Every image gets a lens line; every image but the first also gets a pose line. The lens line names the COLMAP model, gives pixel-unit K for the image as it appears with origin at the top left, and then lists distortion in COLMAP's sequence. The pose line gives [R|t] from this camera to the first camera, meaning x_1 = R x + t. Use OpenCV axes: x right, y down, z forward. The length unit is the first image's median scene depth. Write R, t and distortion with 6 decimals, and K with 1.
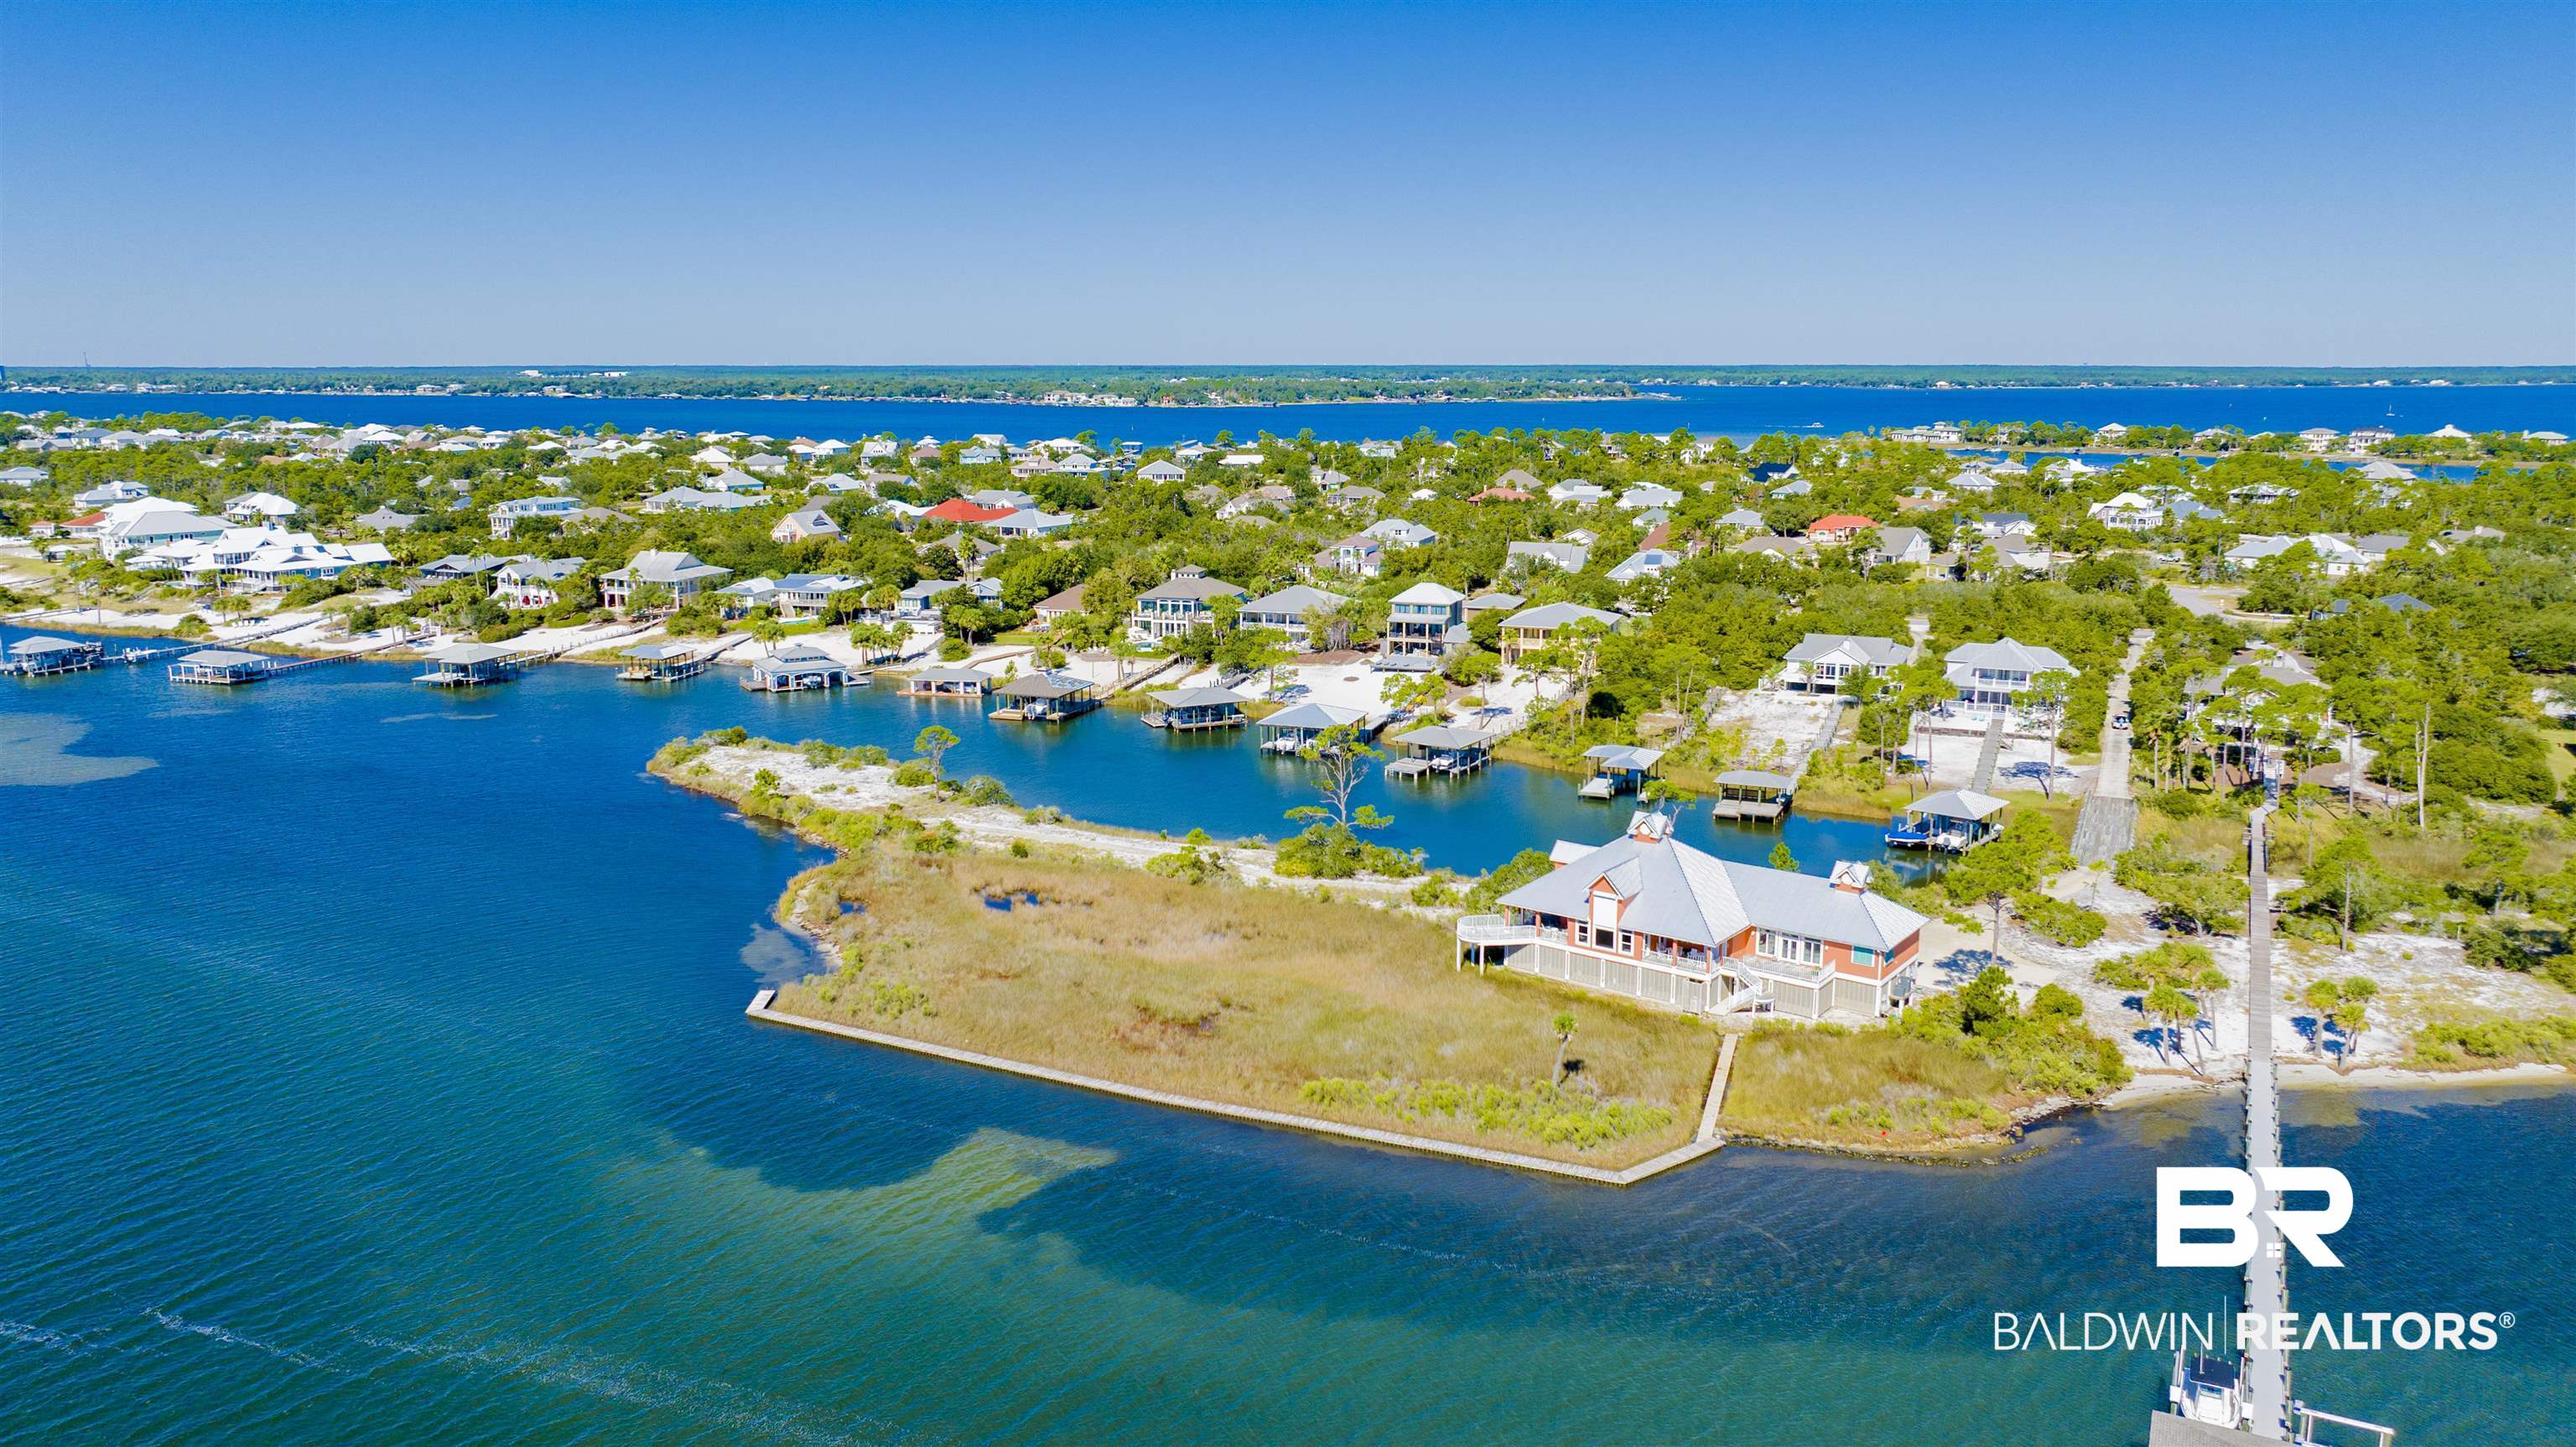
lens RADIAL K [[1833.3, 0, 1275.7], [0, 1833.3, 717.2], [0, 0, 1]] dist [-0.045785, 0.048216]
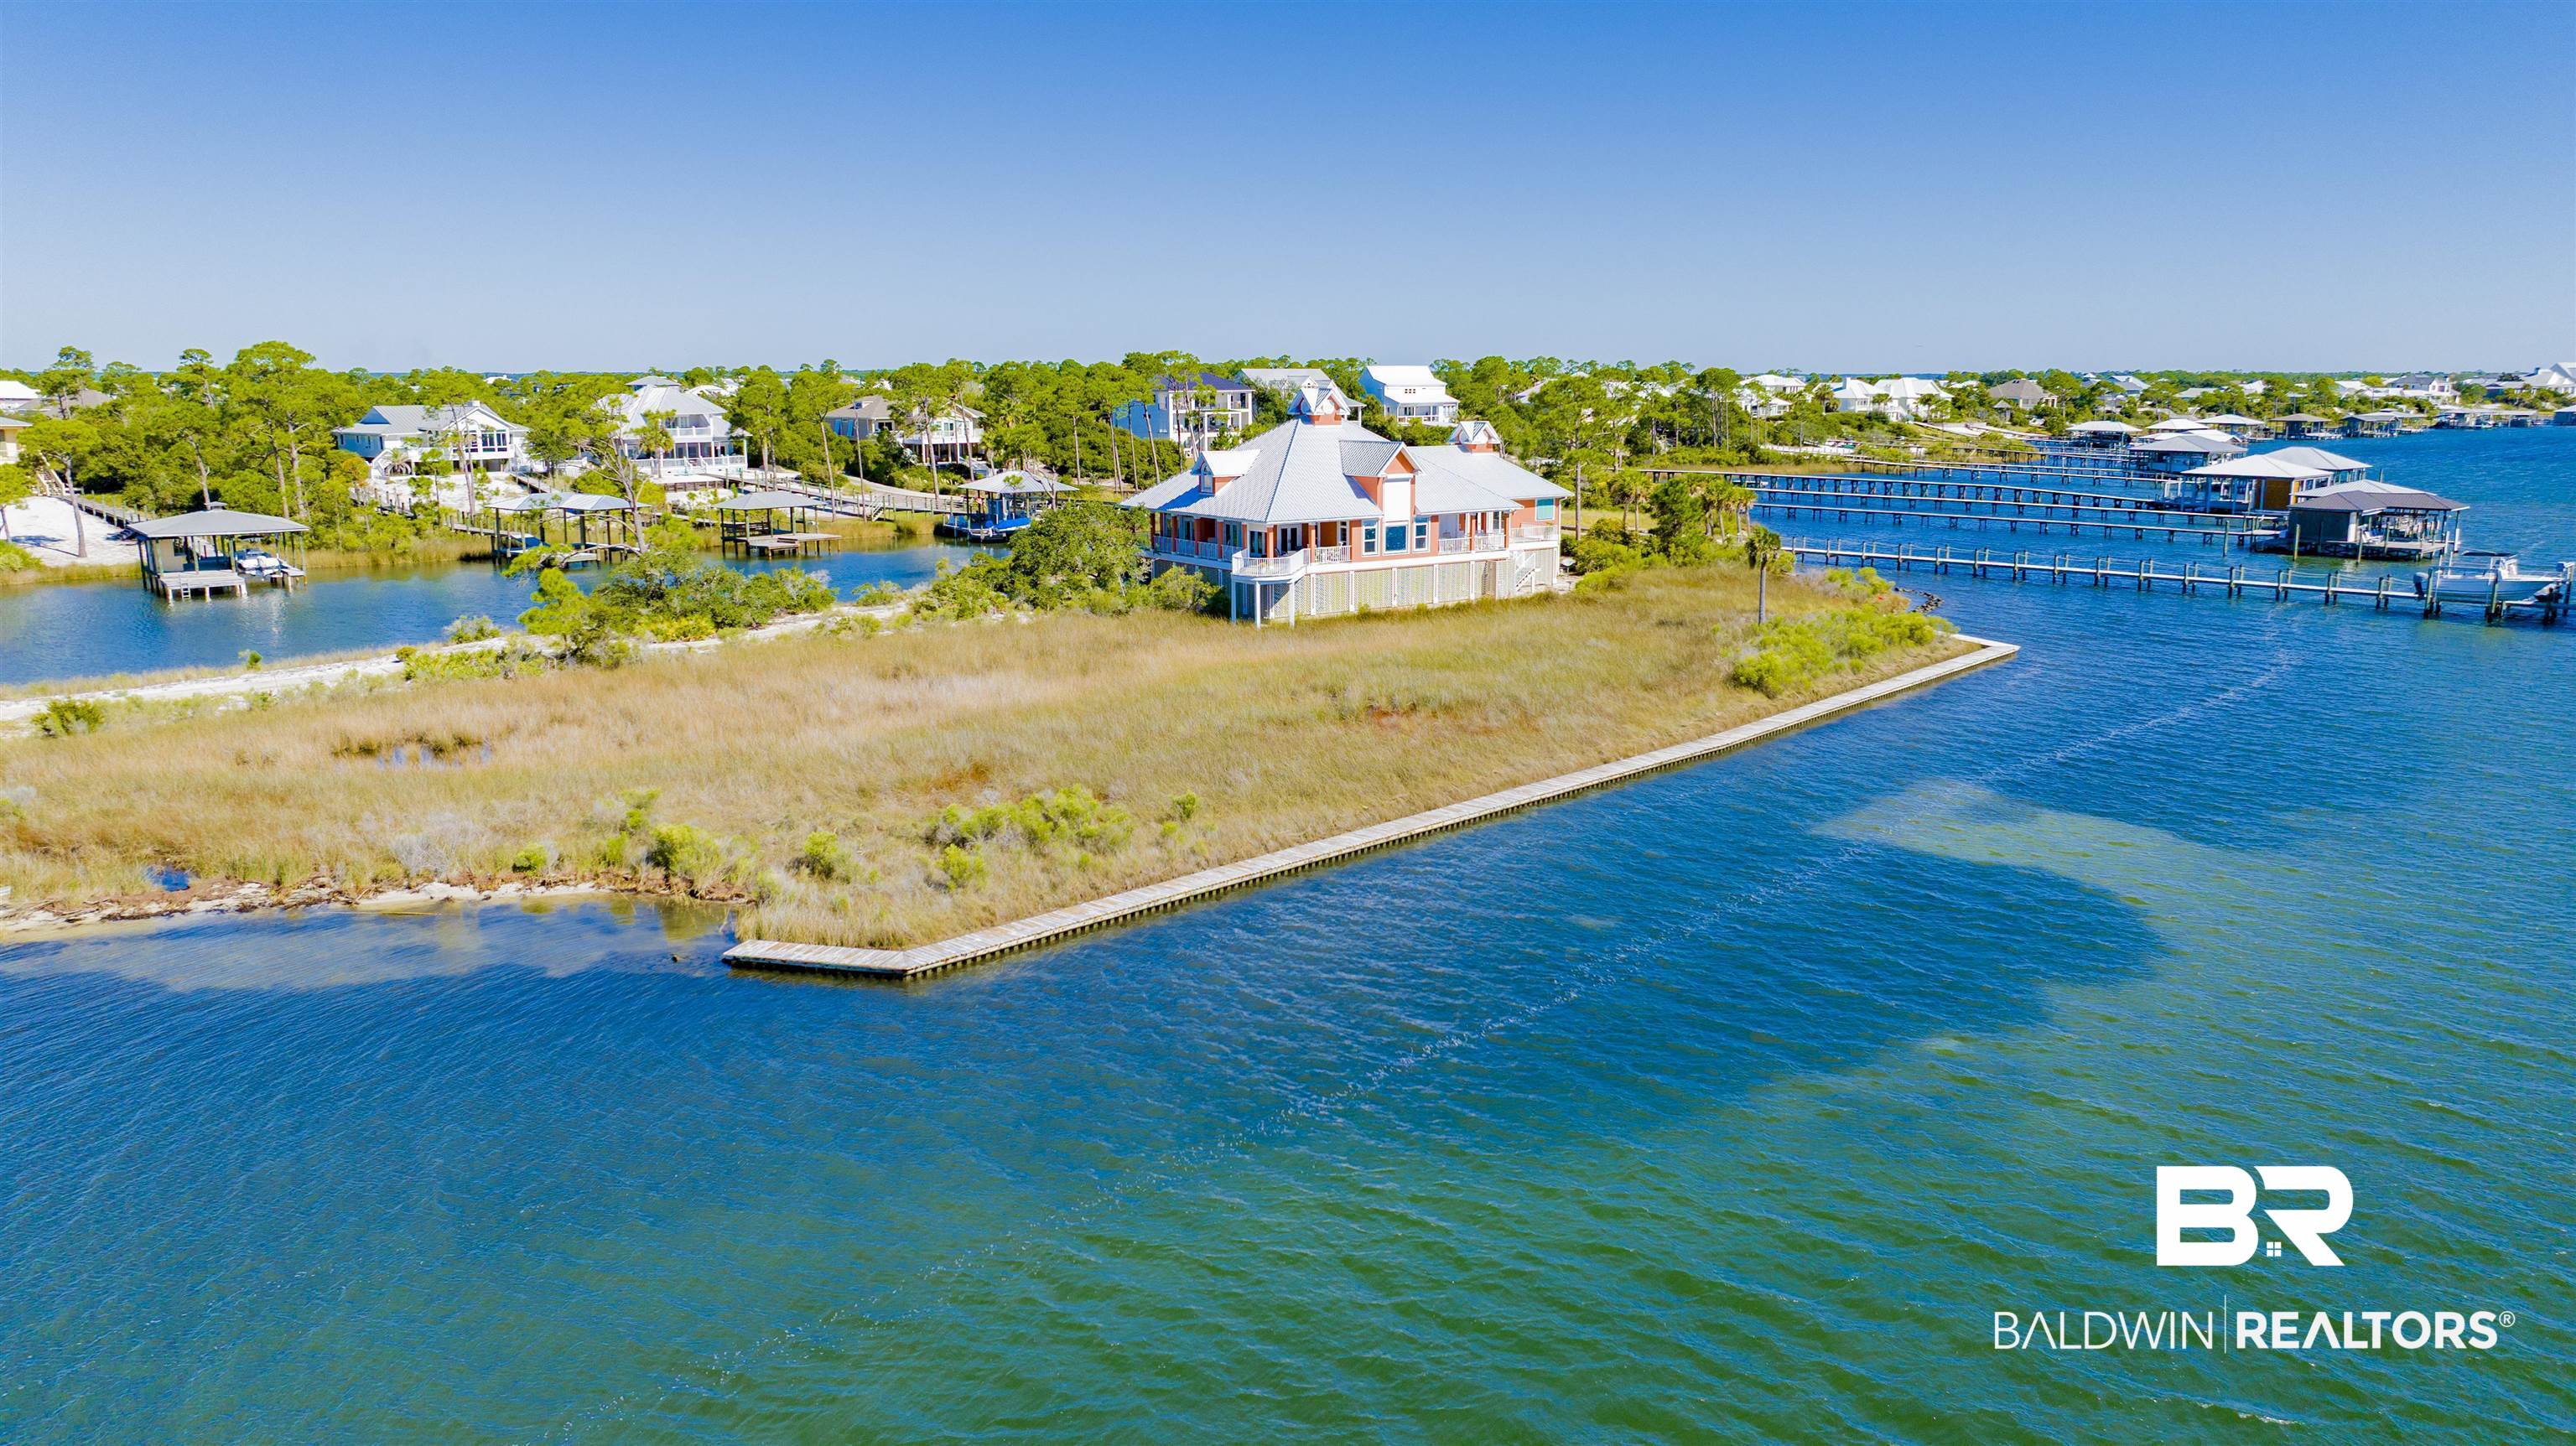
lens RADIAL K [[1833.2, 0, 1275.5], [0, 1833.2, 719.3], [0, 0, 1]] dist [-0.045785, 0.048216]
pose [[0.304972, -0.175454, 0.936060, -0.545673], [0.188819, 0.974511, 0.121143, 0.094157], [-0.933456, 0.139801, 0.330328, 0.816426]]
